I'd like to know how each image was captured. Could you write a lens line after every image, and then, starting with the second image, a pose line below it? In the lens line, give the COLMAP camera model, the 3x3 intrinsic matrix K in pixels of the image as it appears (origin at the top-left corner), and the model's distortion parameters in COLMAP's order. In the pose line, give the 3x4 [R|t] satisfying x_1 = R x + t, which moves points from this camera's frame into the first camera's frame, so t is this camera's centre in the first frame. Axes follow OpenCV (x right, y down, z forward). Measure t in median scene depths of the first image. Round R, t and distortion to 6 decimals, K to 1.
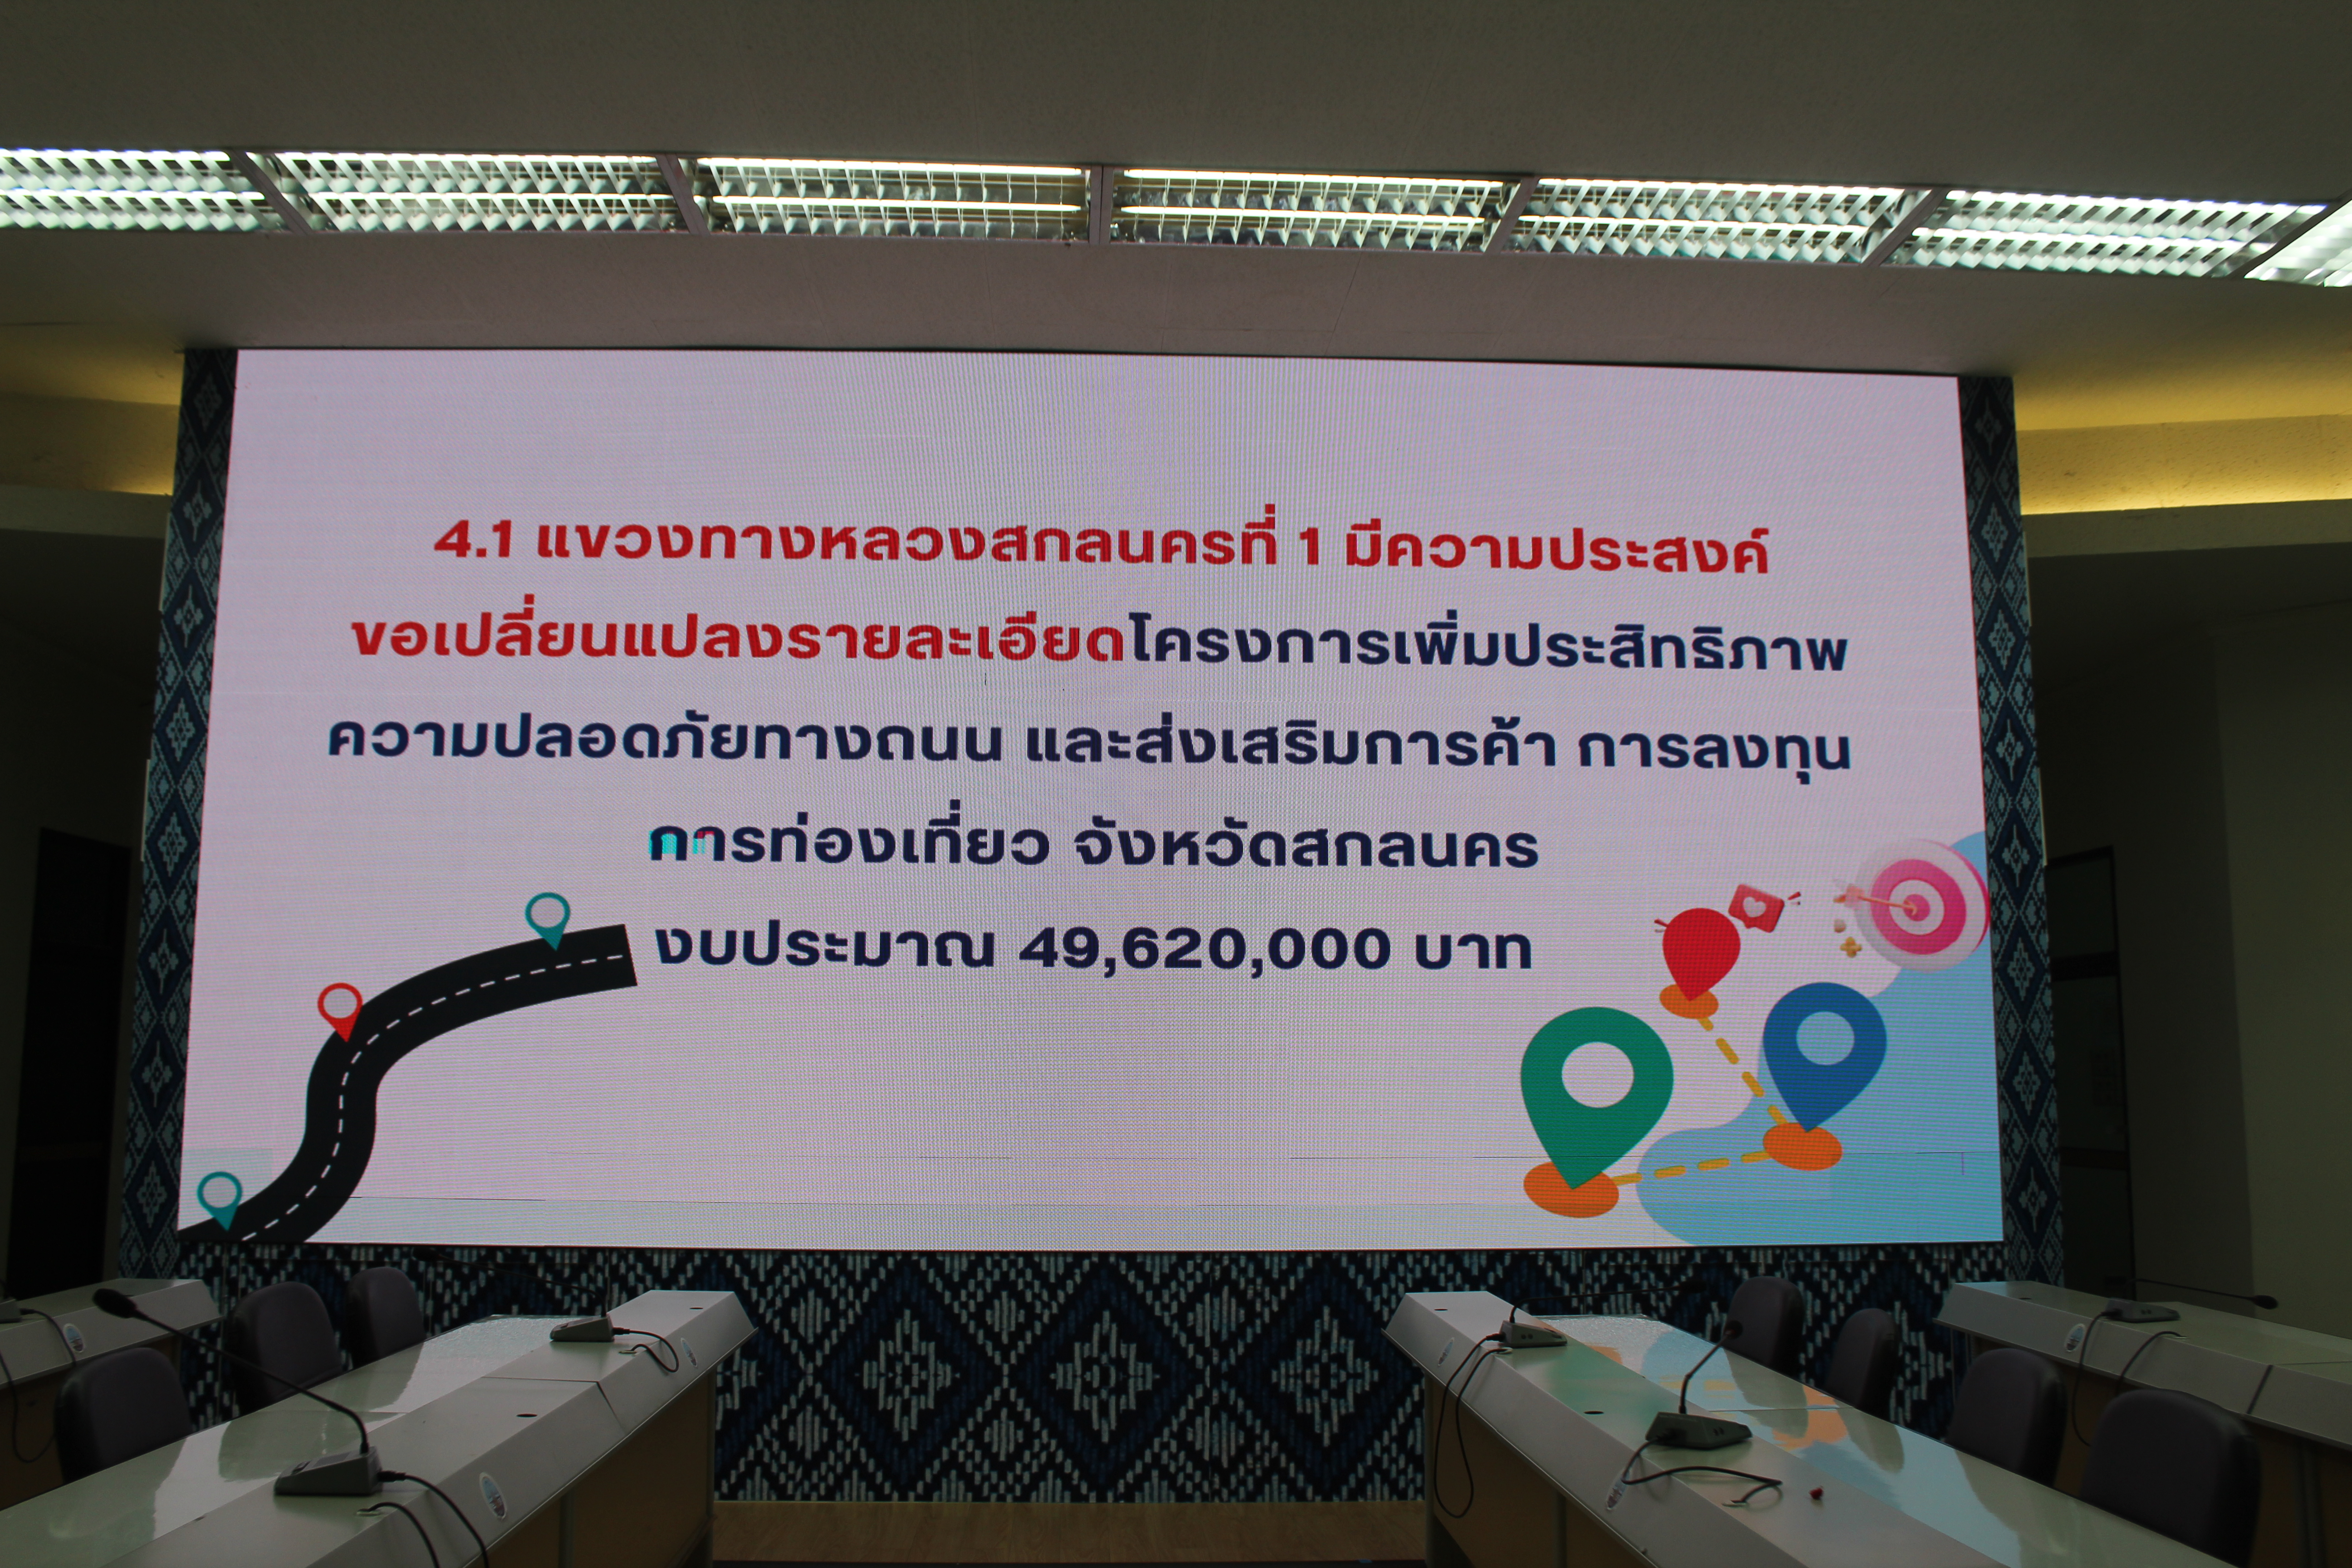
lens RADIAL K [[2230.7, 0, 1185.9], [0, 2230.7, 739.4], [0, 0, 1]] dist [-0.099295, 0.000000]
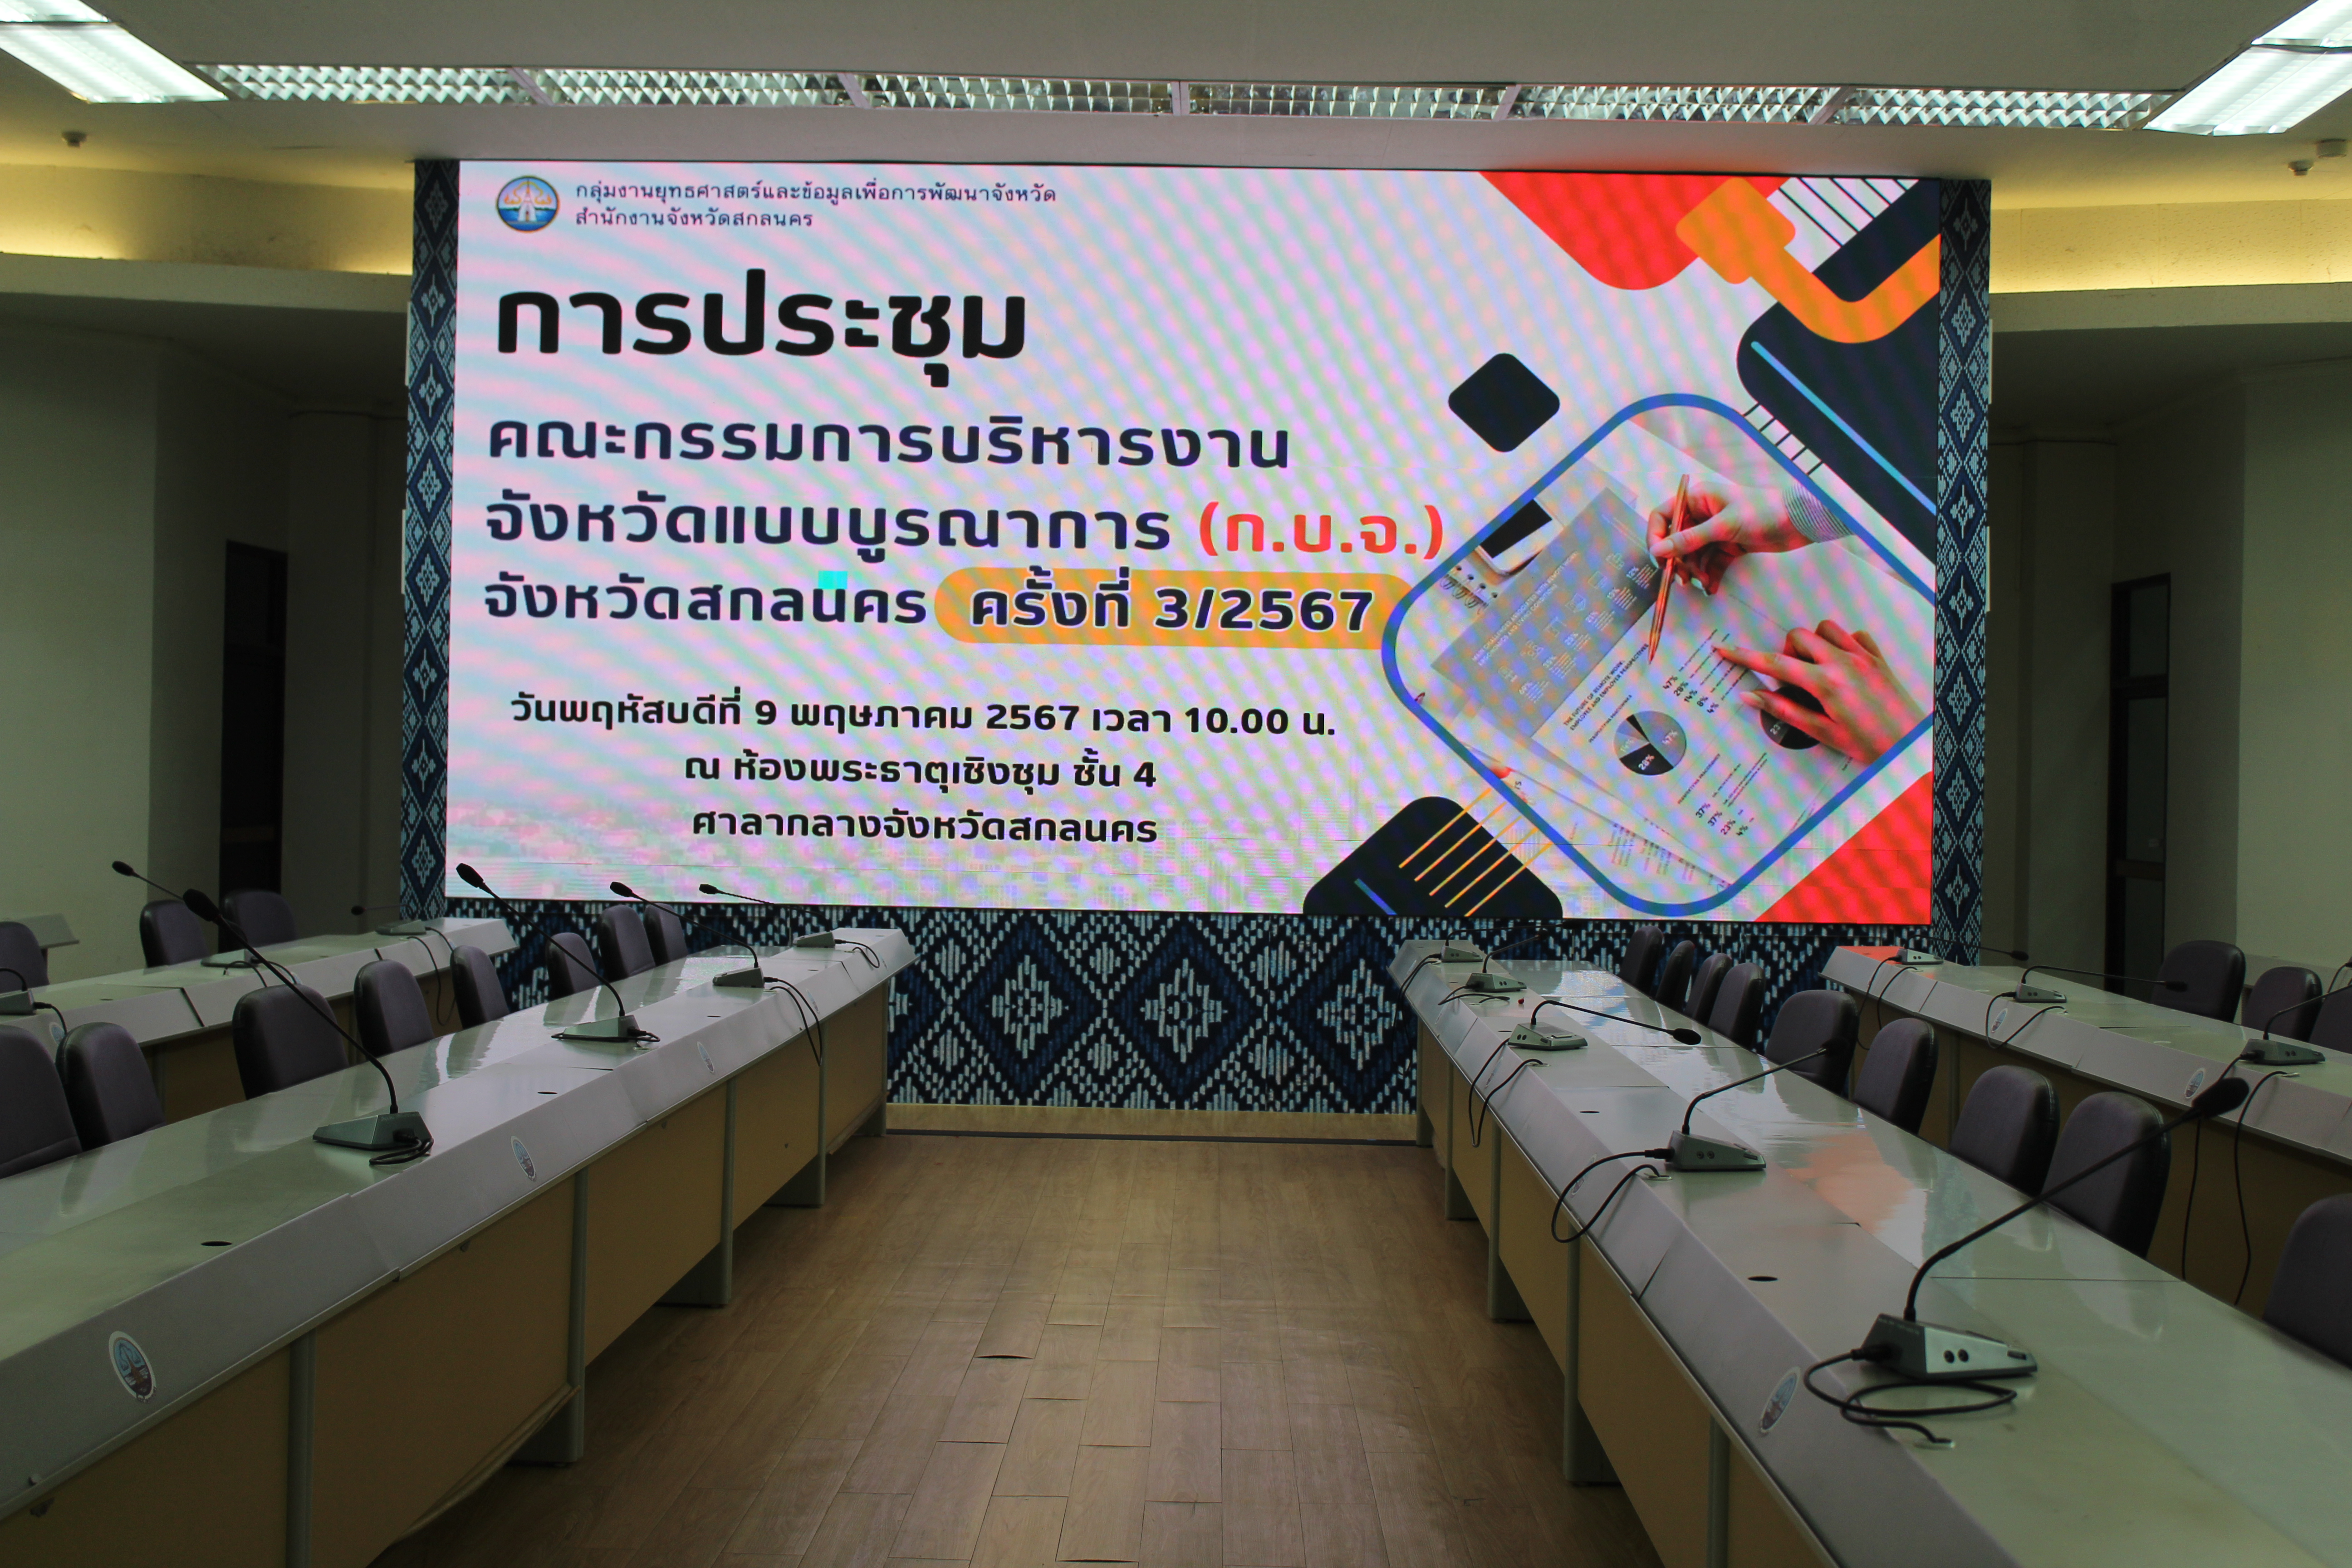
lens RADIAL K [[2913.2, 0, 1164.0], [0, 2913.2, 791.5], [0, 0, 1]] dist [-0.035467, 0.000000]
pose [[0.998088, 0.015692, -0.059782, 0.049047], [-0.005921, 0.987062, 0.160228, -0.099633], [0.061523, -0.159568, 0.985268, -0.609557]]
